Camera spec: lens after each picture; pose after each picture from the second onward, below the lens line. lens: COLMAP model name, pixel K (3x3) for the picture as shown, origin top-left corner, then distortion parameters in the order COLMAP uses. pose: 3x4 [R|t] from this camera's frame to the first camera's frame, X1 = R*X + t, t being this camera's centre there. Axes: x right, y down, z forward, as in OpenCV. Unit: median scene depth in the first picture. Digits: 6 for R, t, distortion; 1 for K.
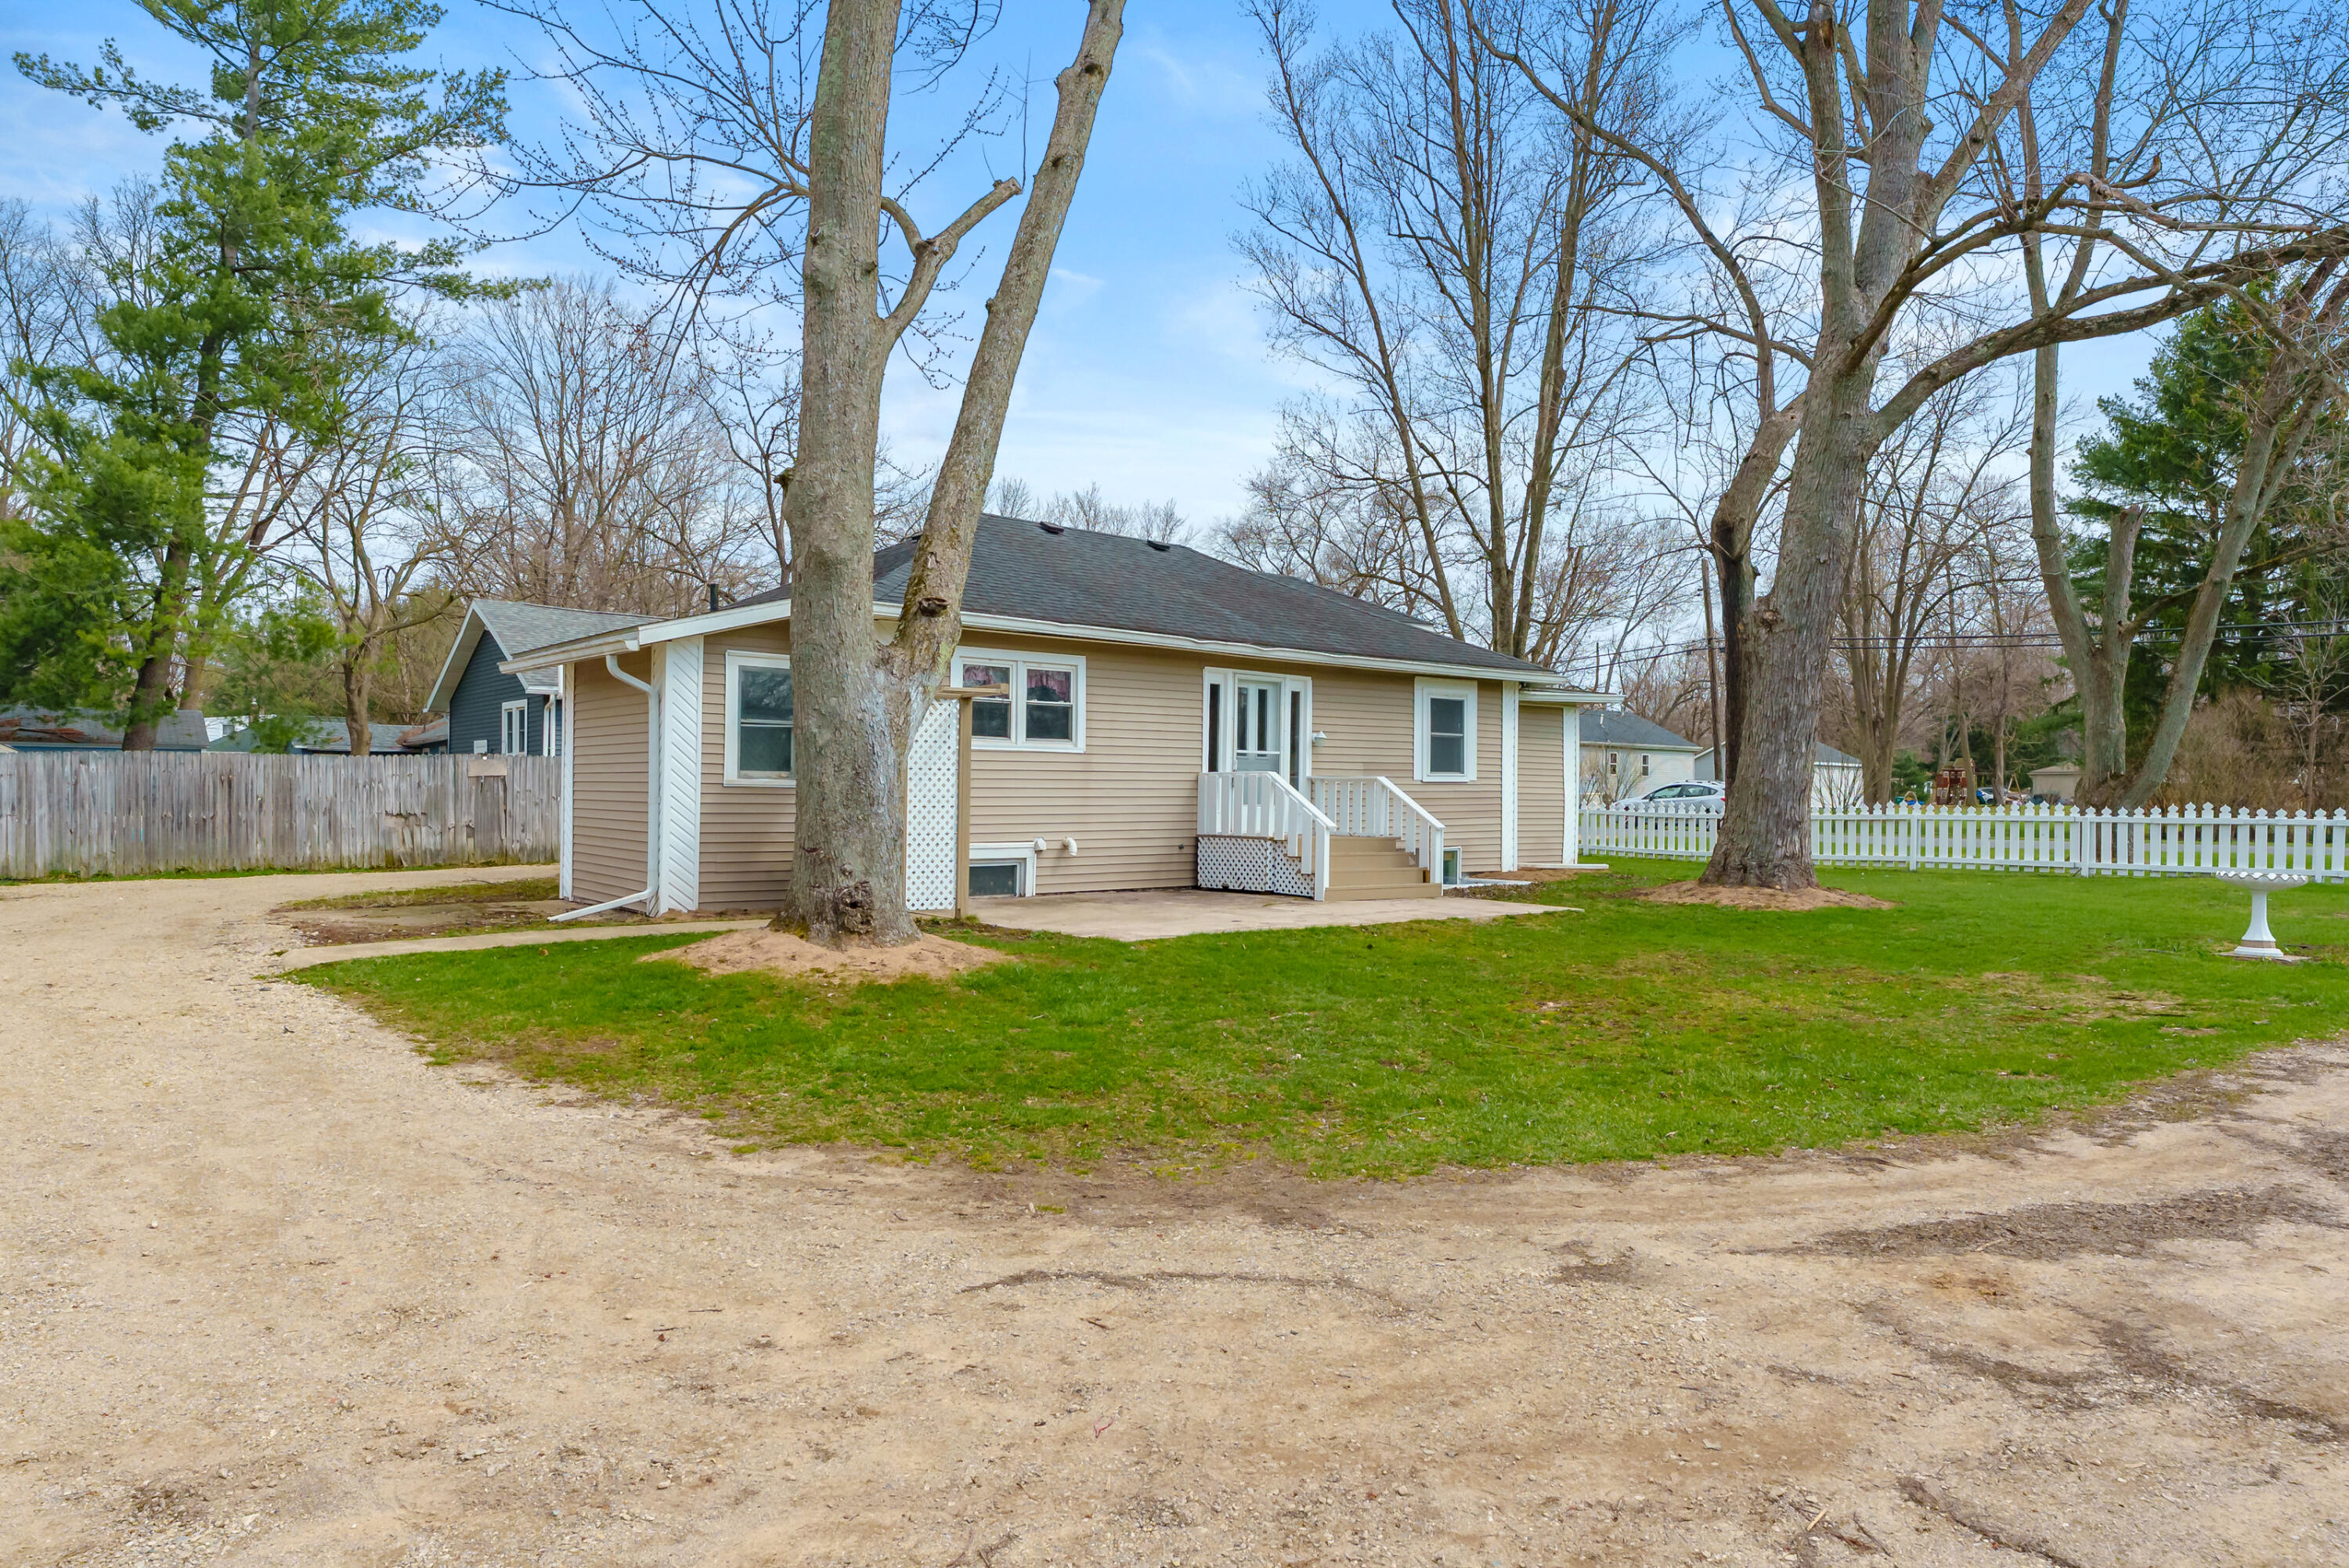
lens RADIAL K [[1463.9, 0, 1174.5], [0, 1463.9, 784.0], [0, 0, 1]] dist [-0.020934, 0.000302]
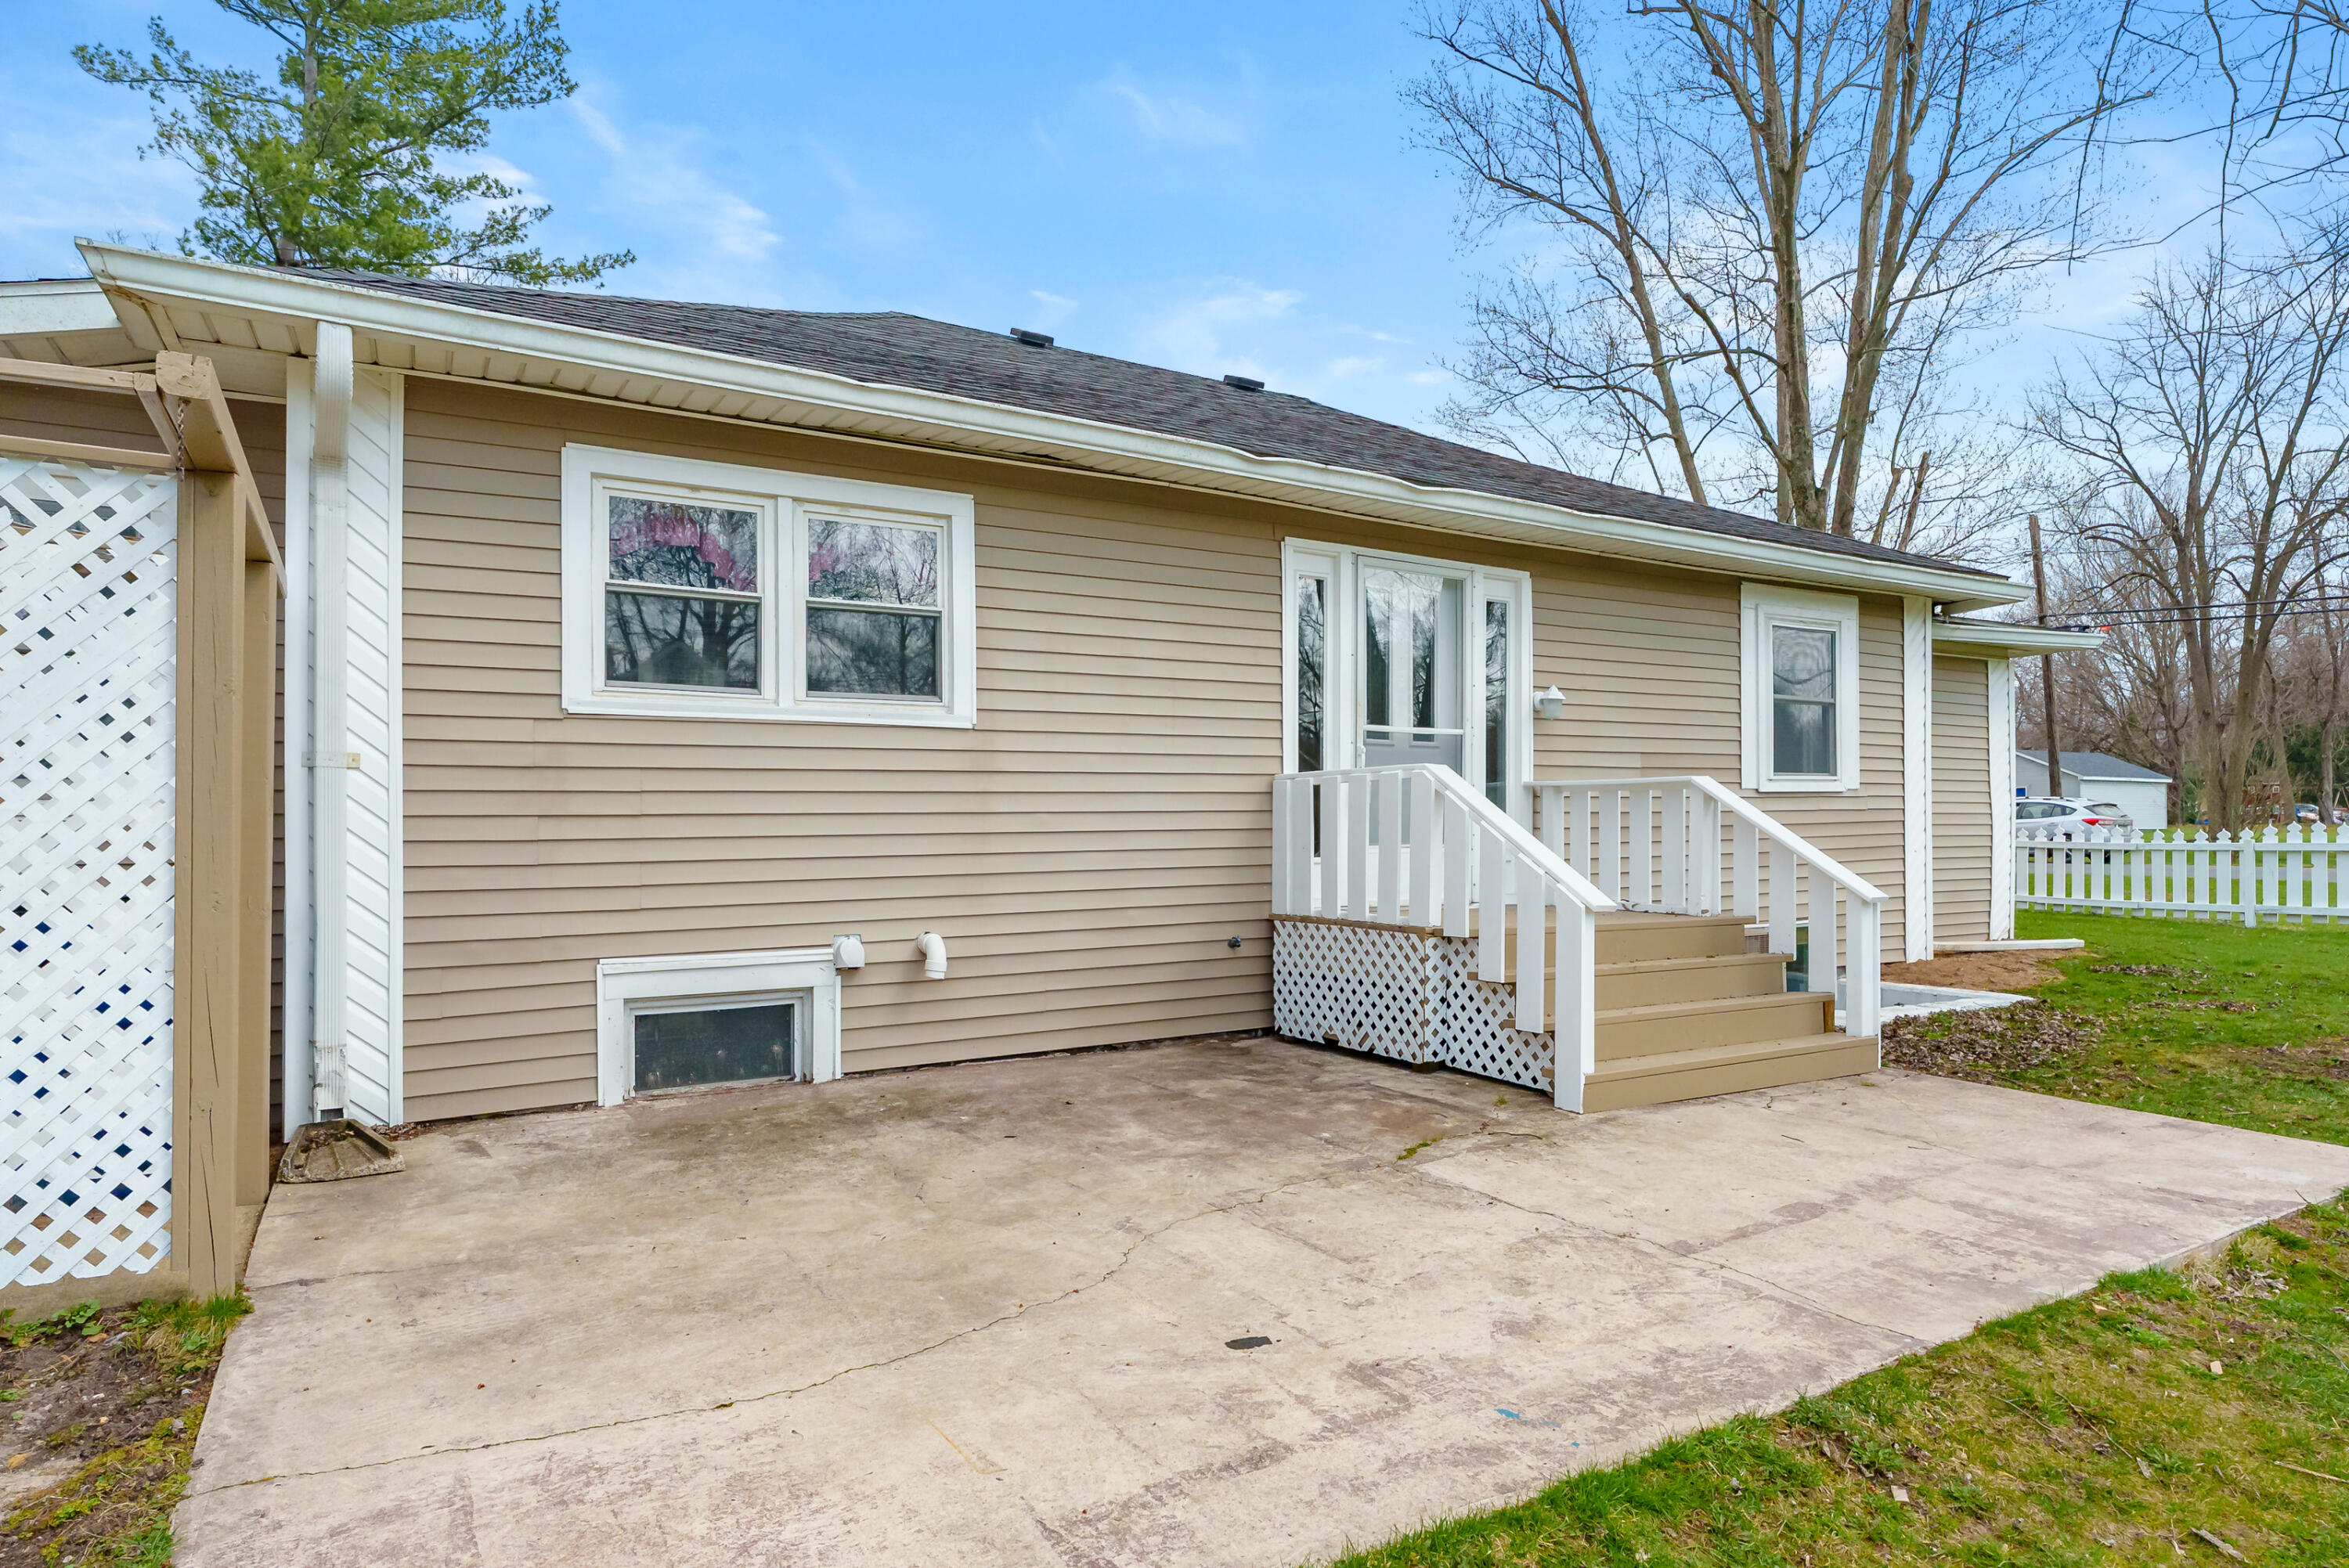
lens RADIAL K [[1319.1, 0, 1182.4], [0, 1319.1, 838.6], [0, 0, 1]] dist [0.001294, -0.009684]
pose [[0.987755, -0.014855, -0.155305, 0.043776], [0.017159, 0.999762, 0.013507, 0.004970], [0.155068, -0.016006, 0.987774, 0.514553]]
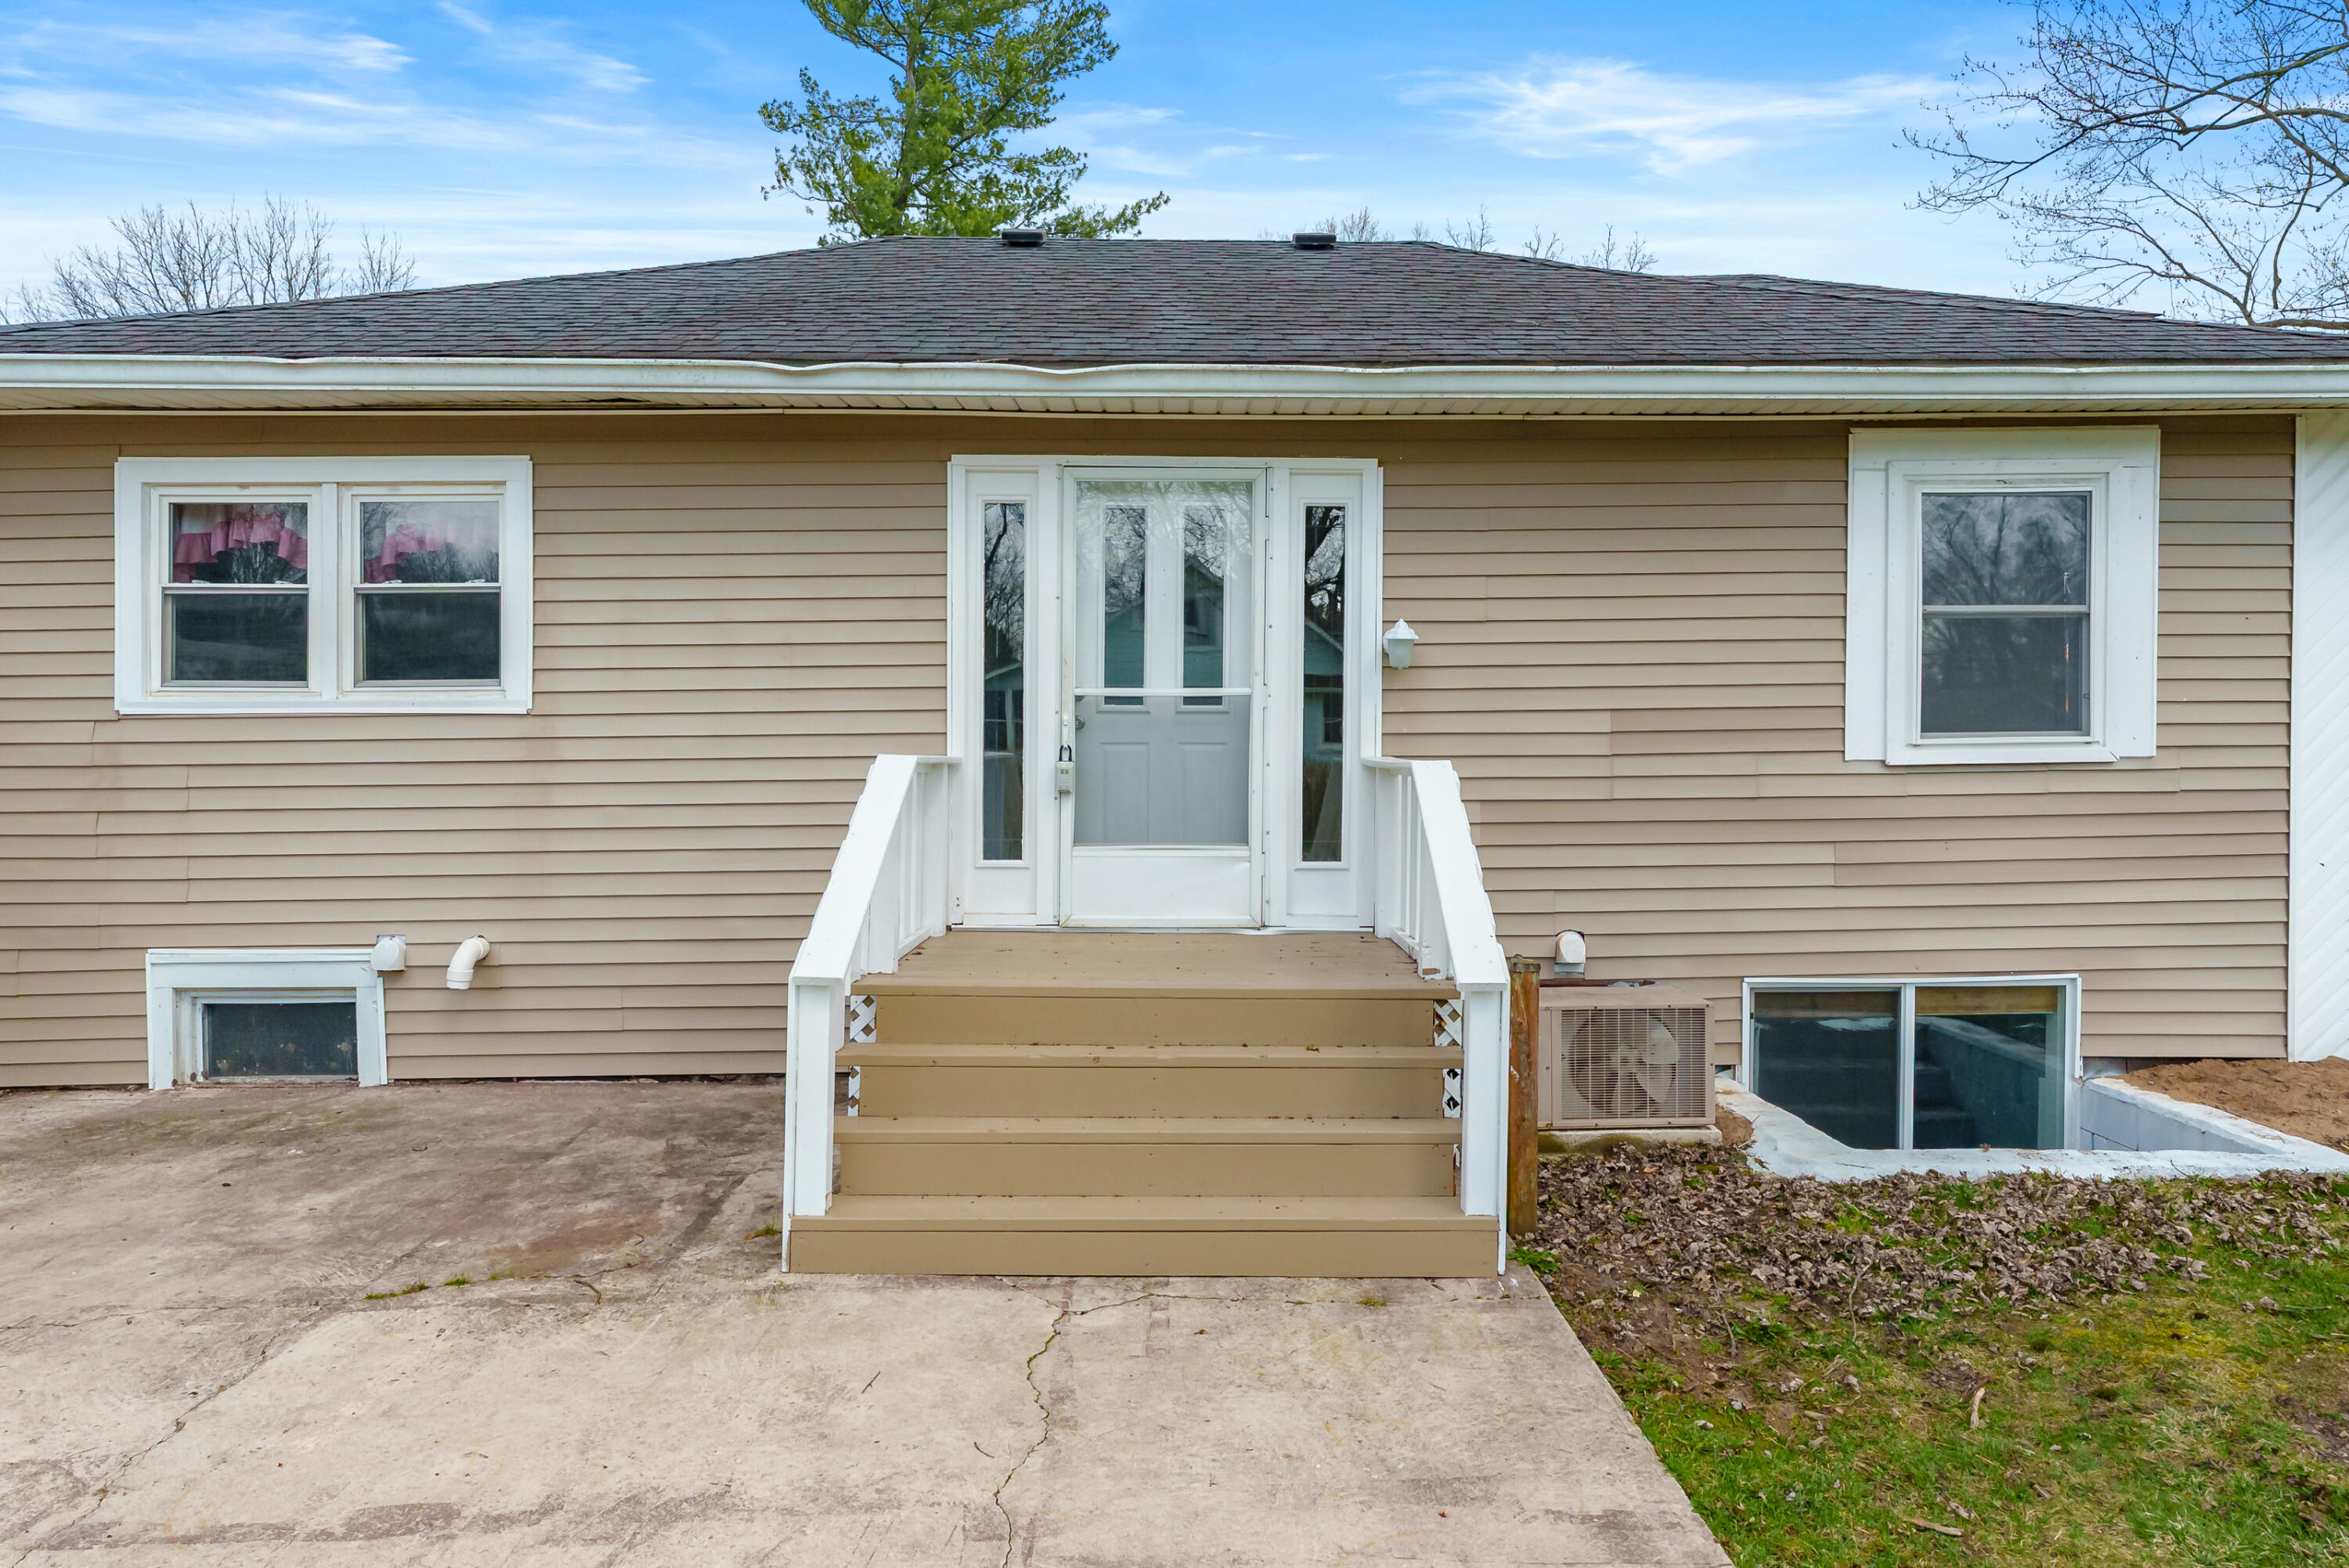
lens RADIAL K [[1408.2, 0, 1174.5], [0, 1408.2, 784.0], [0, 0, 1]] dist [-0.002045, 0.000051]
pose [[0.776772, -0.002187, -0.629778, 0.236974], [0.016839, 0.999709, 0.017298, -0.005181], [0.629556, -0.024041, 0.776583, 0.662124]]
